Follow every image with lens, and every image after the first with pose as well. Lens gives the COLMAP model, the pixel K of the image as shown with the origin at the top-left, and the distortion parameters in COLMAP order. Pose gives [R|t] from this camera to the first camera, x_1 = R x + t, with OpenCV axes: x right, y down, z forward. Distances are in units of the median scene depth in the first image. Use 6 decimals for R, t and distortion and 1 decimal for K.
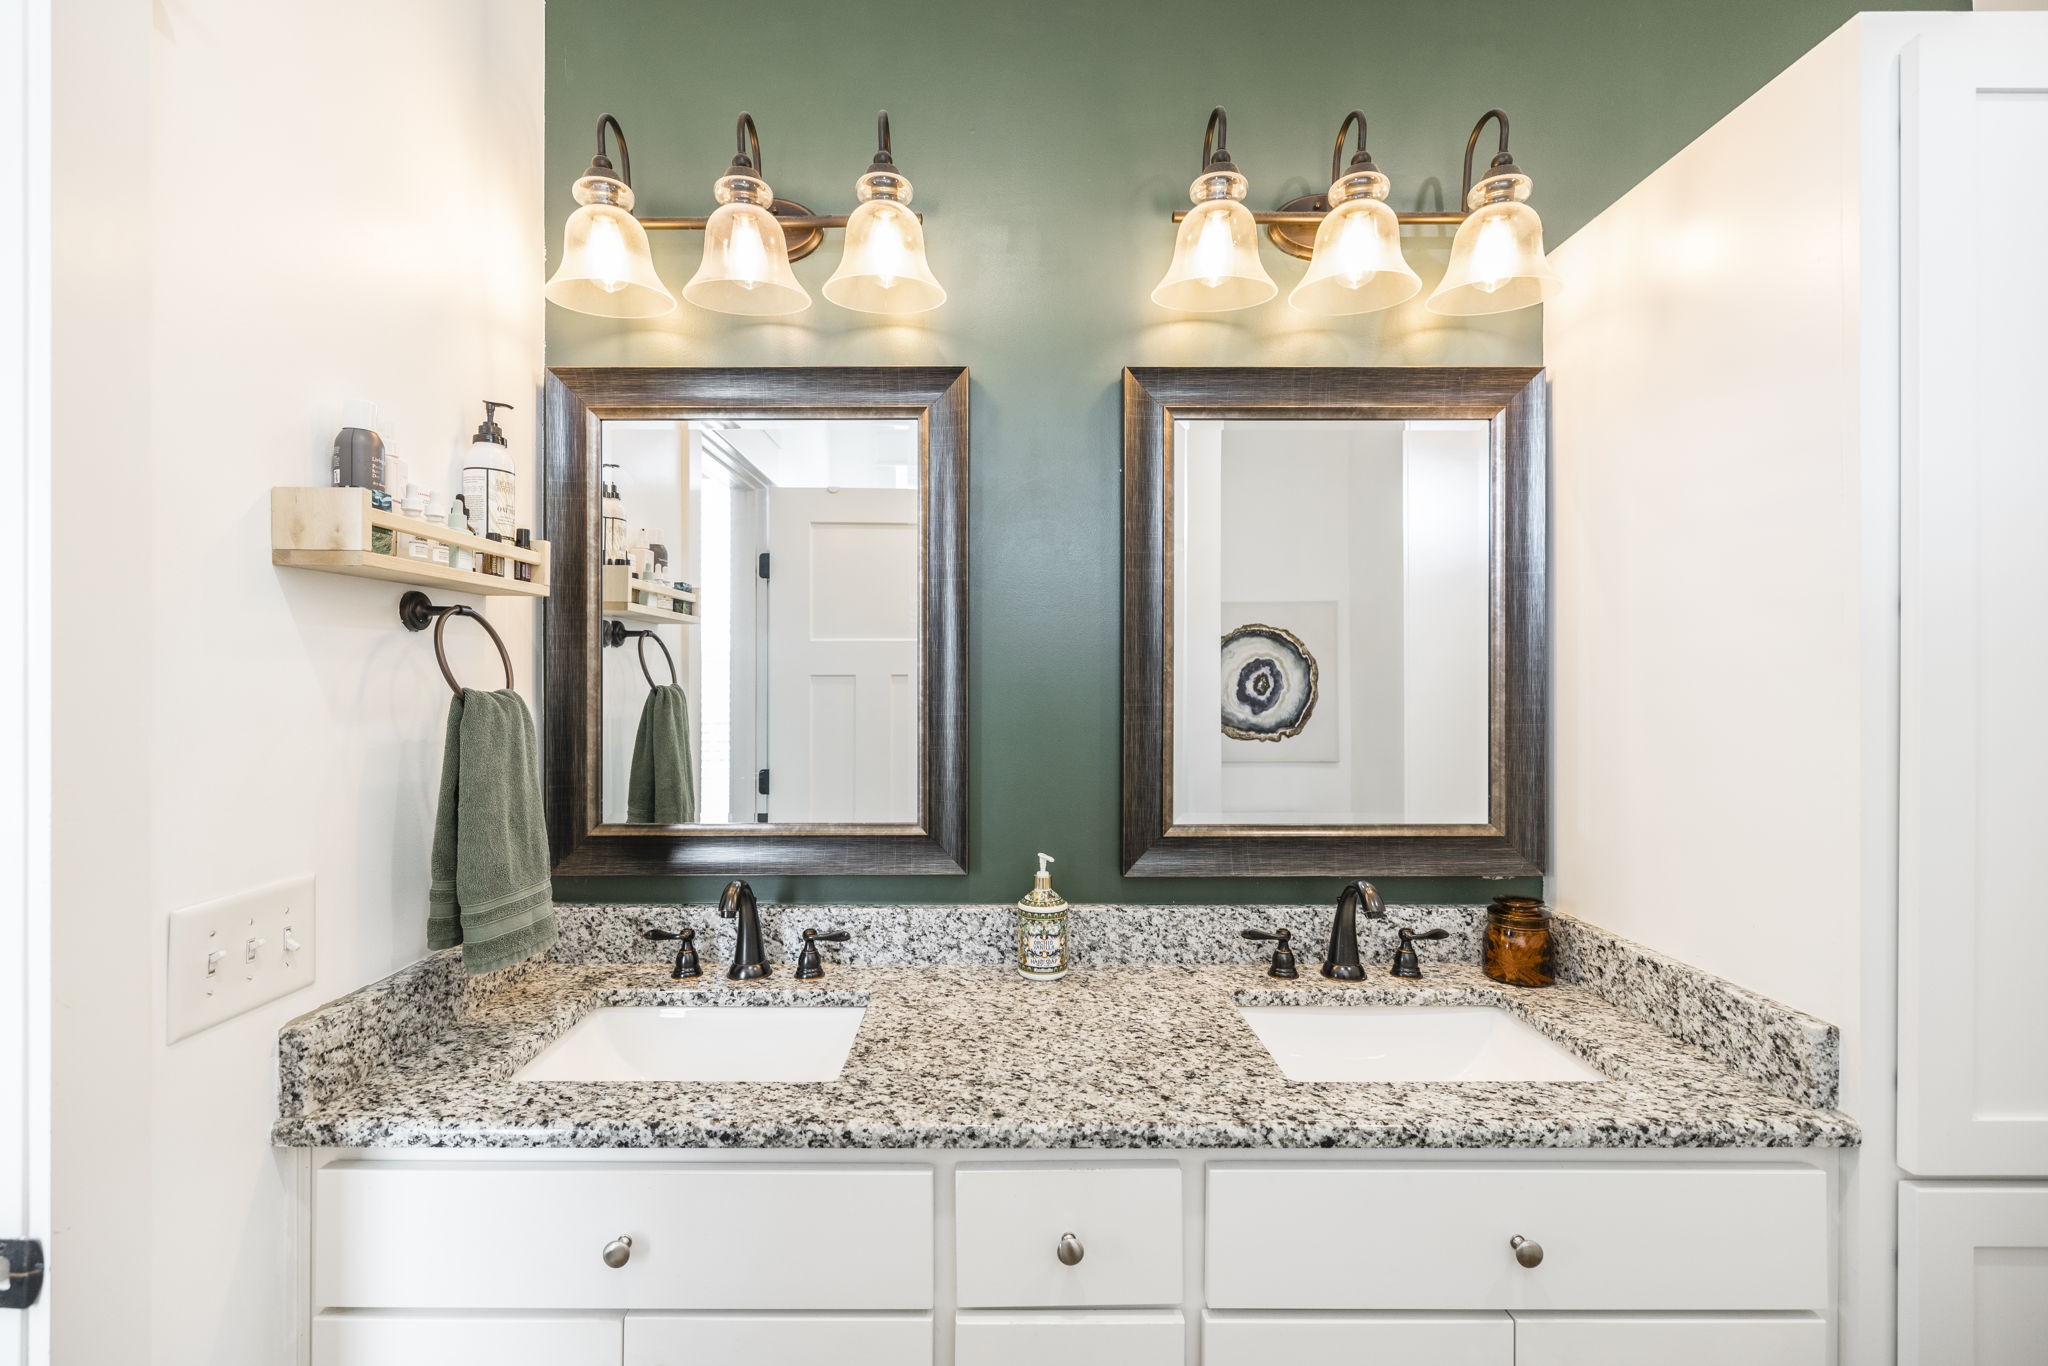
lens RADIAL K [[854.9, 0, 1013.2], [0, 854.9, 674.5], [0, 0, 1]] dist [-0.001774, 0.001014]
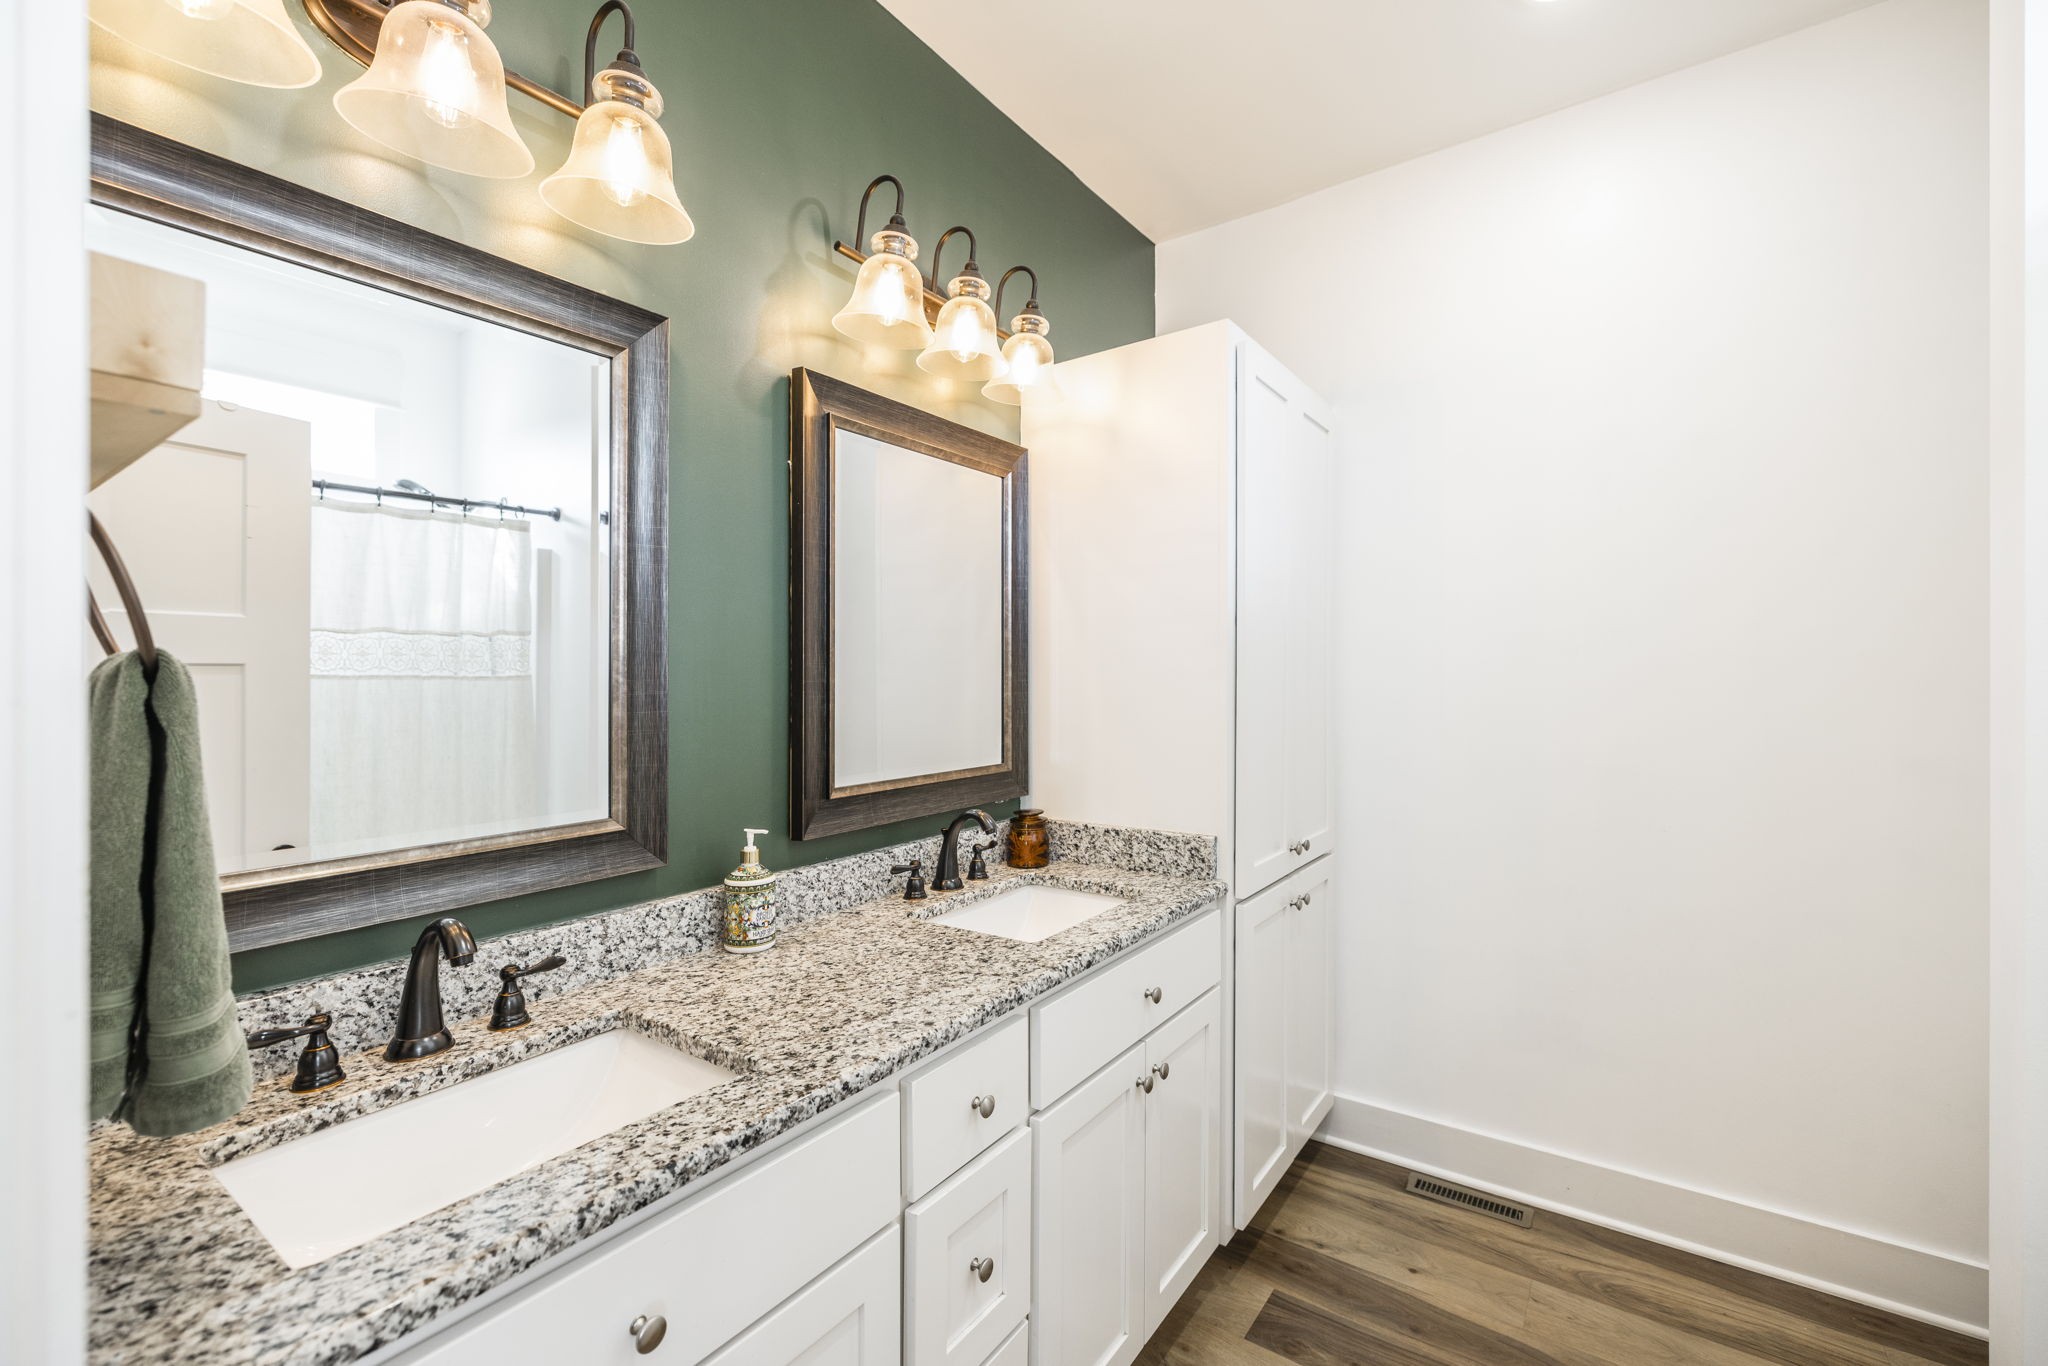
lens RADIAL K [[865.4, 0, 1032.8], [0, 865.4, 680.3], [0, 0, 1]] dist [-0.000879, 0.000475]
pose [[0.574541, -0.008577, 0.818431, -0.646147], [-0.004482, 0.999897, 0.013625, 0.019208], [-0.818463, -0.011496, 0.574444, 0.147146]]
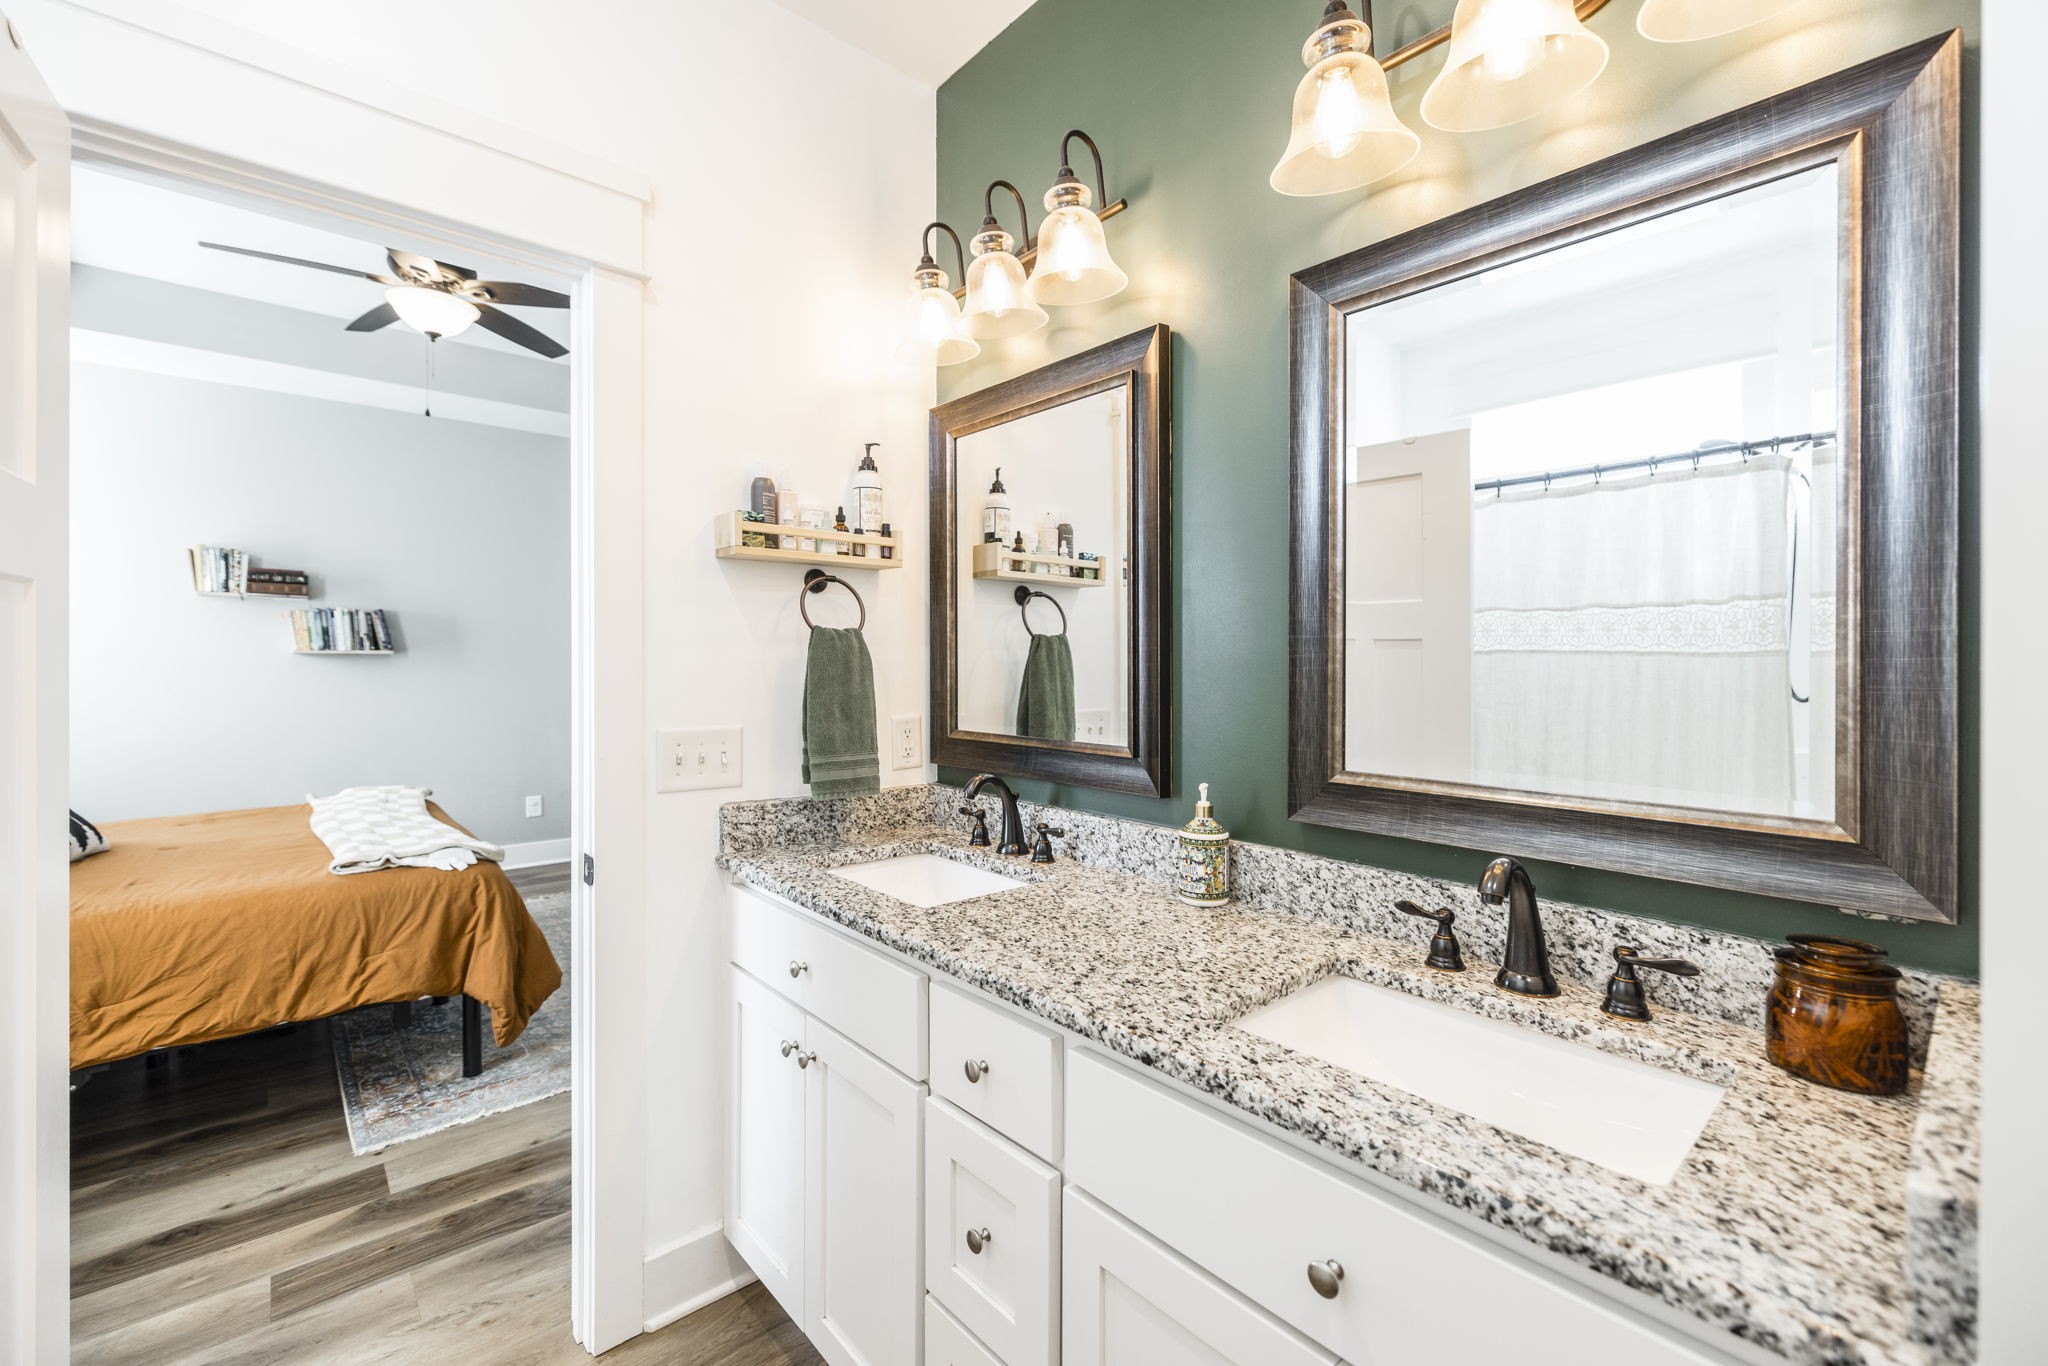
lens RADIAL K [[854.9, 0, 1034.1], [0, 854.9, 668.0], [0, 0, 1]] dist [-0.001774, 0.001014]
pose [[0.668105, 0.008173, -0.744022, 0.694484], [-0.001803, 0.999955, 0.009365, 0.065897], [0.744065, -0.004915, 0.668089, 0.180069]]
